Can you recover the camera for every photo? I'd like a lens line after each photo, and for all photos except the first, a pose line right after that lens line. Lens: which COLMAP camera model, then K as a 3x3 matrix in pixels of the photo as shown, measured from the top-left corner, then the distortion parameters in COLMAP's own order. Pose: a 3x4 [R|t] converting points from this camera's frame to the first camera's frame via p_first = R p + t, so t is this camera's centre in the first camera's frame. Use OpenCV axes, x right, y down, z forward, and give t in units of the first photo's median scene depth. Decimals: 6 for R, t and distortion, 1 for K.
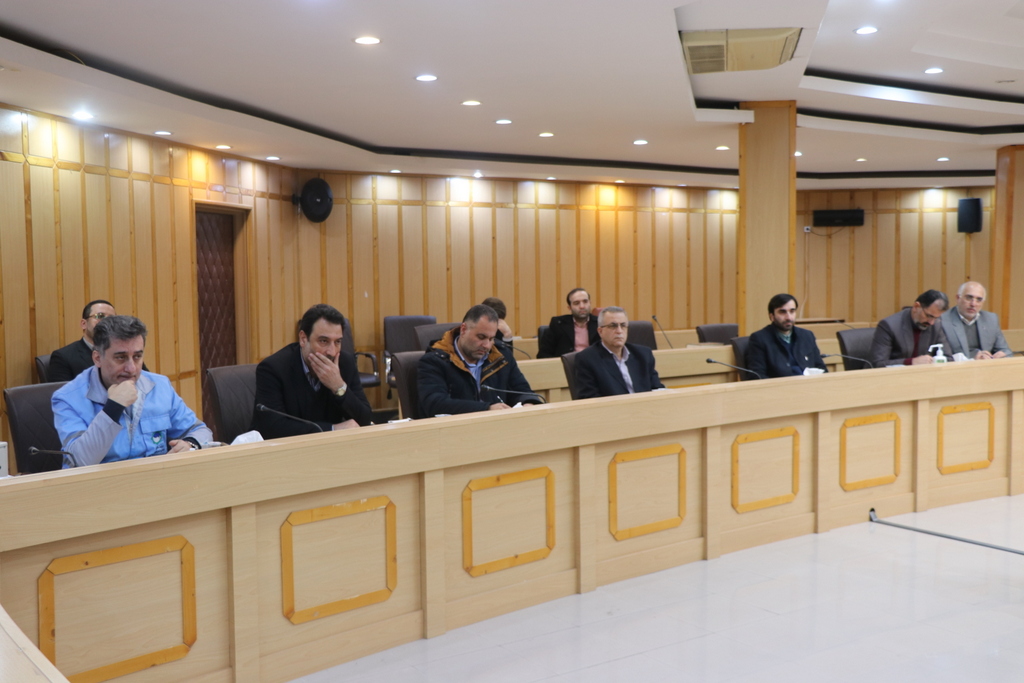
lens RADIAL K [[1179.2, 0, 512.0], [0, 1179.2, 341.5], [0, 0, 1]] dist [-0.002893, 0.029262]
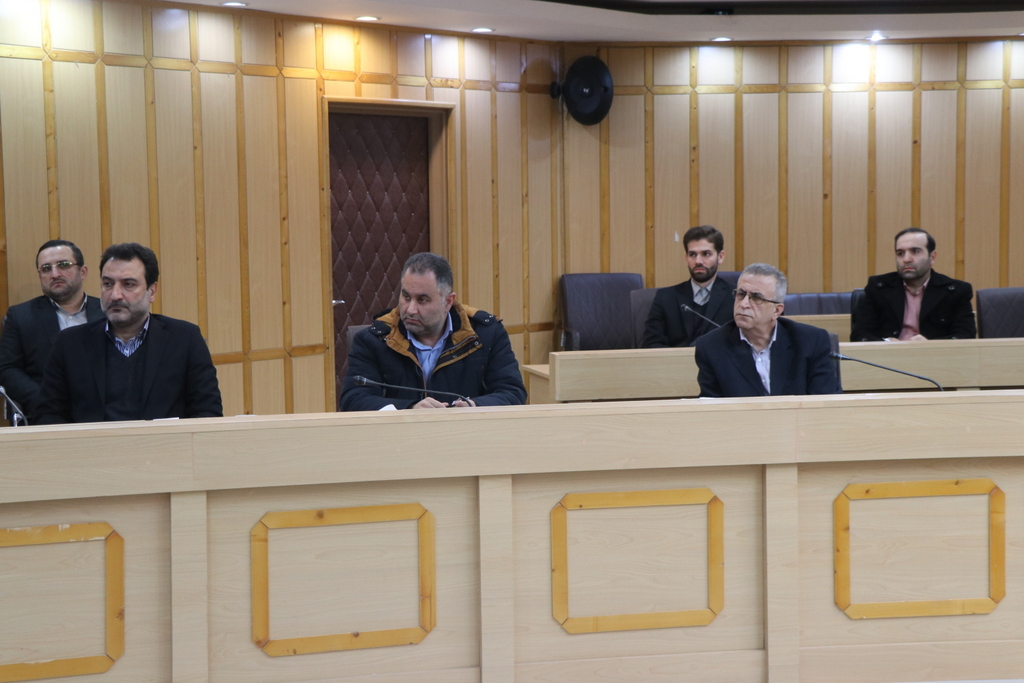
lens RADIAL K [[1942.1, 0, 512.0], [0, 1942.1, 341.5], [0, 0, 1]] dist [0.229509, 0.204031]
pose [[0.870562, 0.036060, -0.490735, 0.513442], [-0.028211, 0.999328, 0.023386, -0.009250], [0.491248, -0.006515, 0.870995, 0.070750]]
